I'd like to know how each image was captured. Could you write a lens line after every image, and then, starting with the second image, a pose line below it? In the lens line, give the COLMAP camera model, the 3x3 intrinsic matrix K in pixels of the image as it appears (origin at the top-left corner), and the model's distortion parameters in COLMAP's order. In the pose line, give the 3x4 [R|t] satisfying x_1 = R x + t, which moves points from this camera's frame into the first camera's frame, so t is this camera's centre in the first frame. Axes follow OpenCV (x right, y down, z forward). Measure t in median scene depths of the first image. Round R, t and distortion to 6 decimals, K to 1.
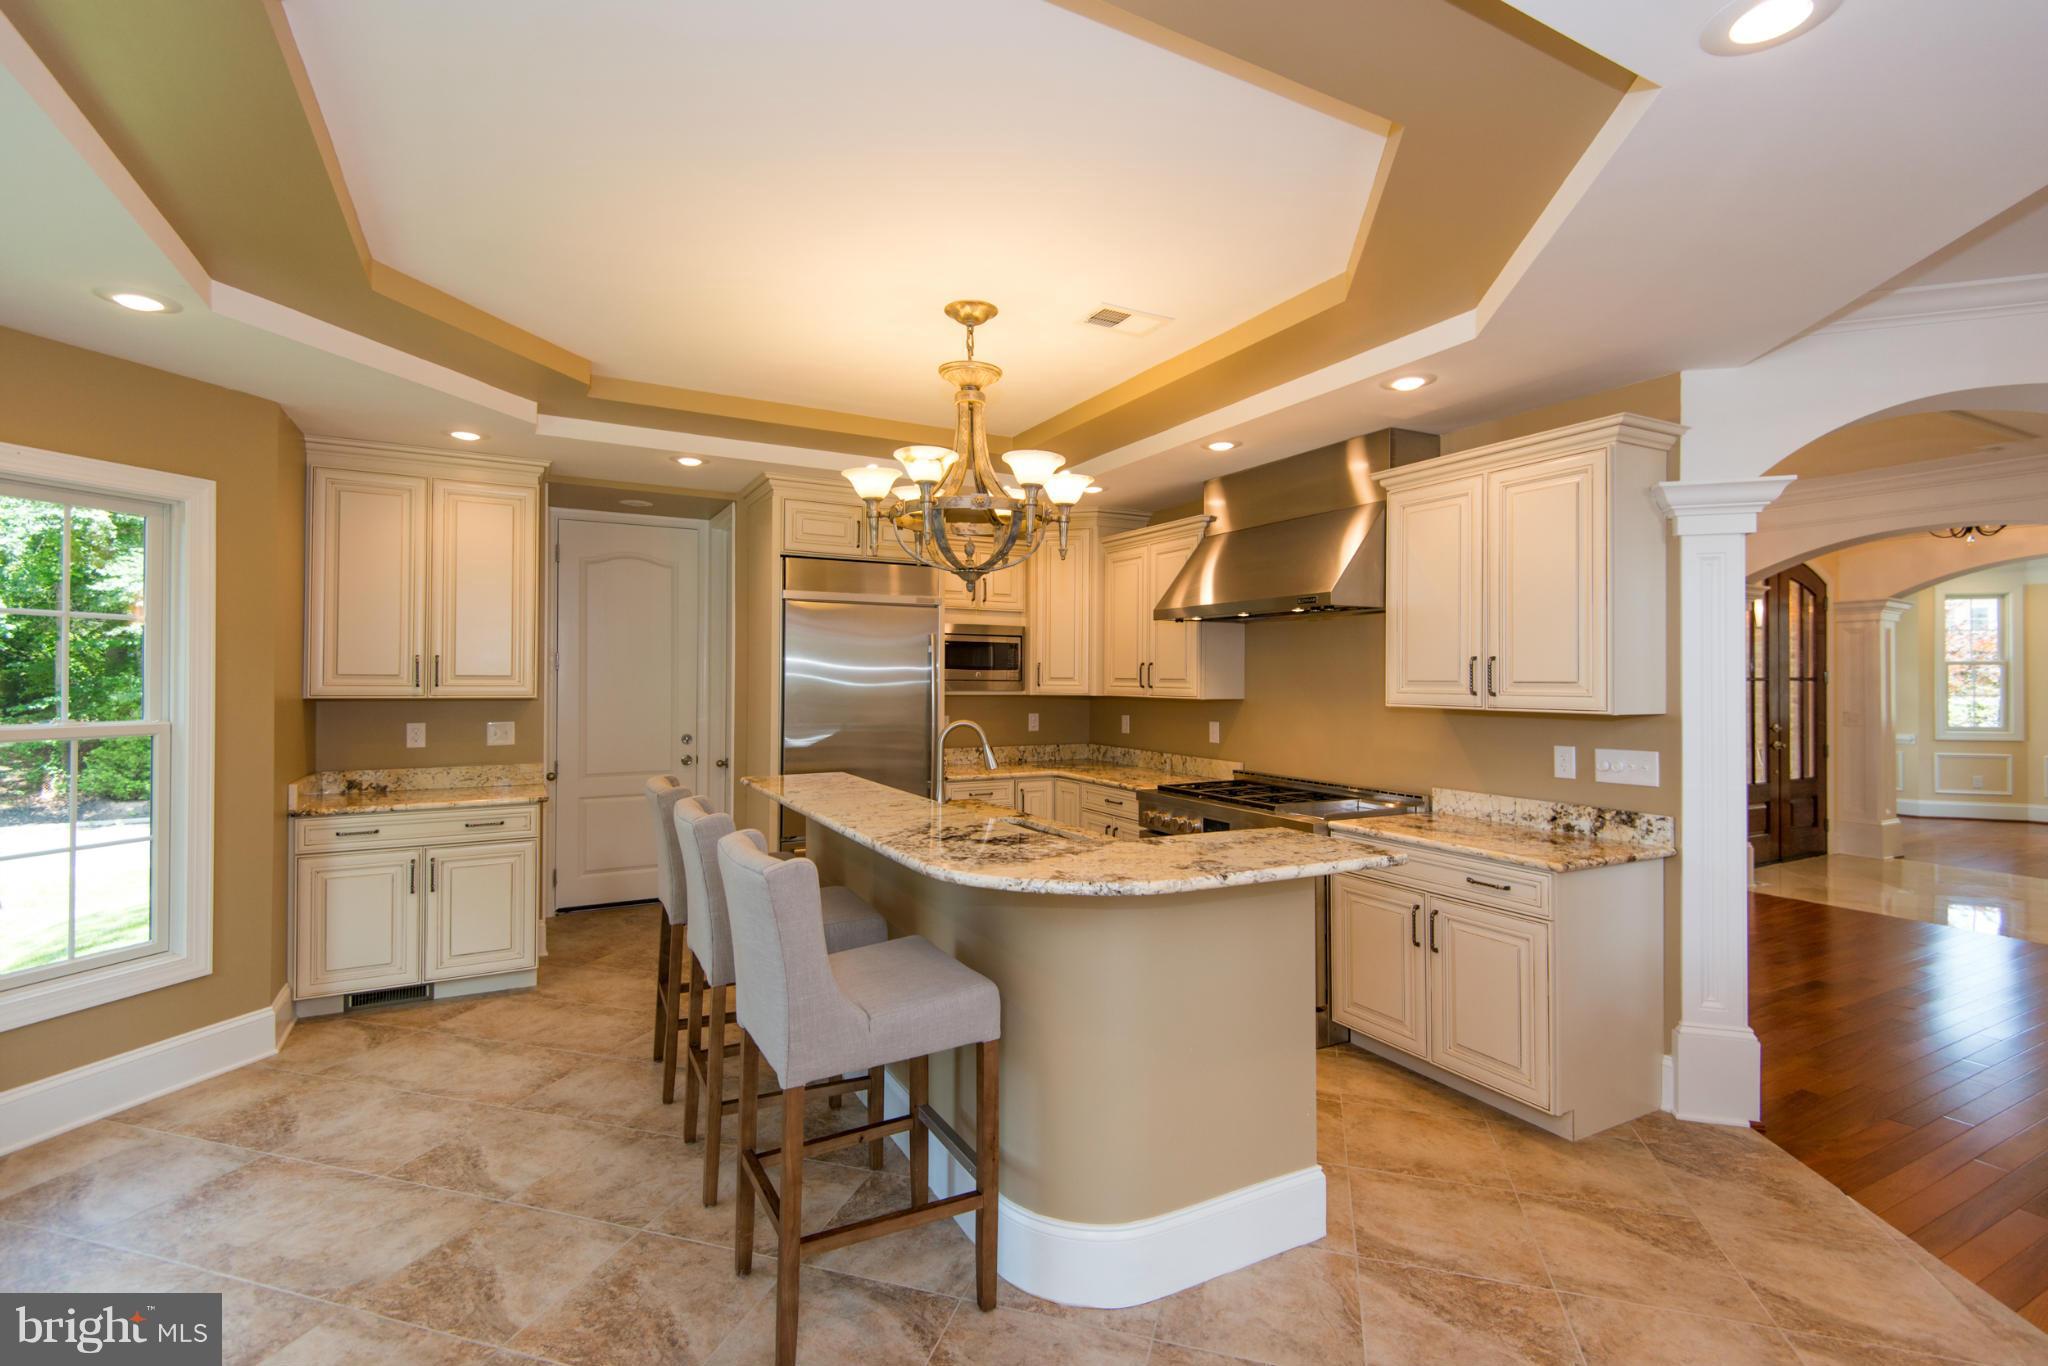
lens RADIAL K [[927.2, 0, 1028.8], [0, 927.2, 669.0], [0, 0, 1]] dist [0.020235, -0.013933]
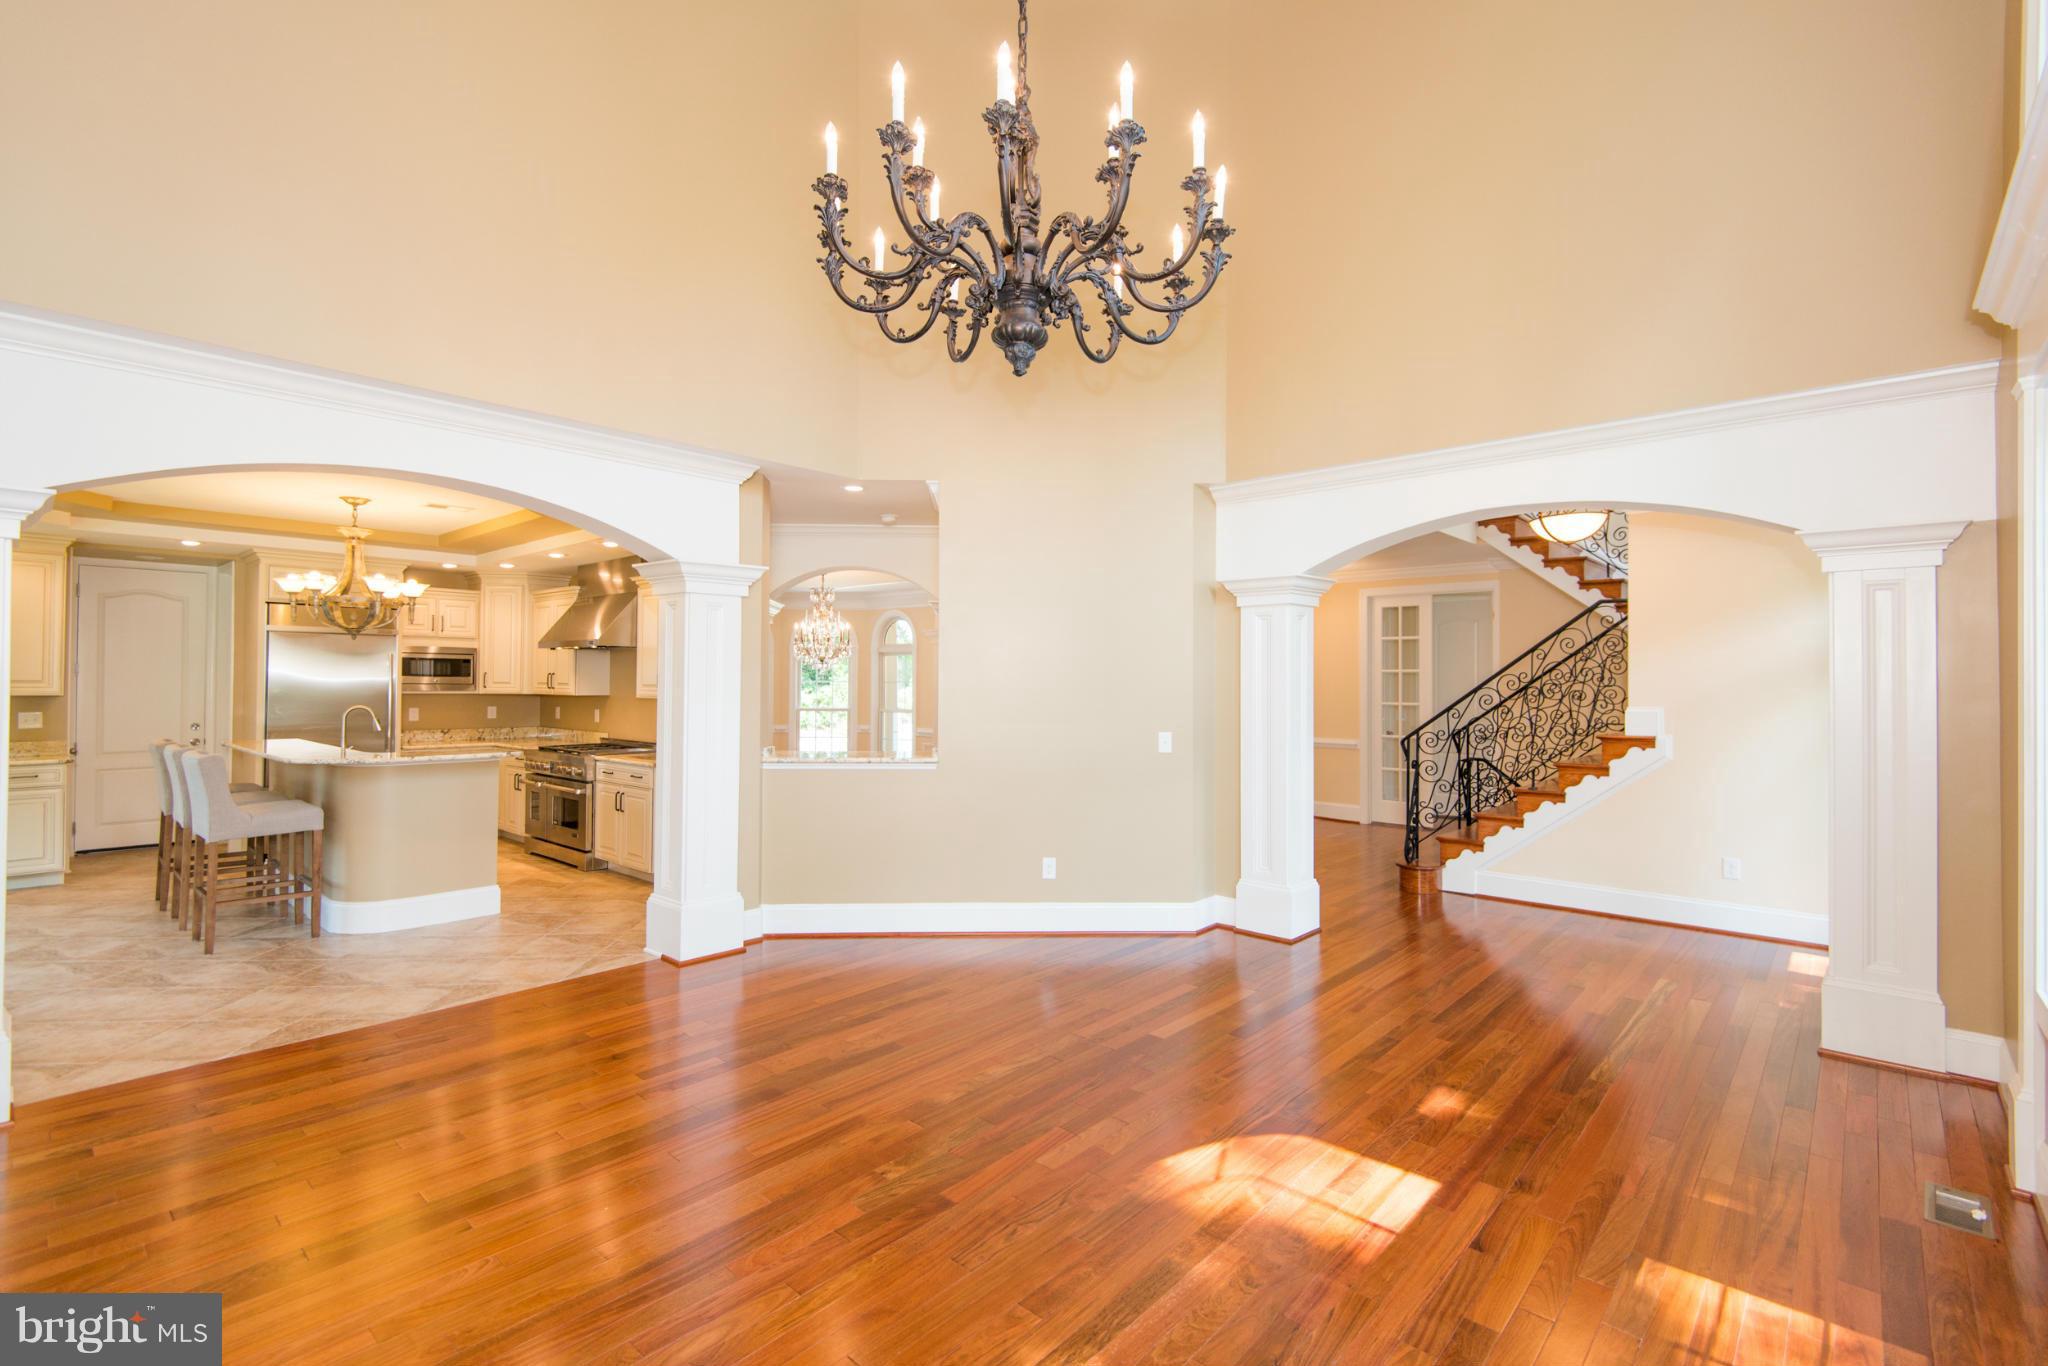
lens RADIAL K [[927.2, 0, 1028.8], [0, 927.2, 669.0], [0, 0, 1]] dist [0.020235, -0.013933]
pose [[0.940577, 0.005992, 0.339526, 0.391325], [-0.004777, 0.999979, -0.004416, -0.011300], [-0.339546, 0.002532, 0.940586, -0.869786]]
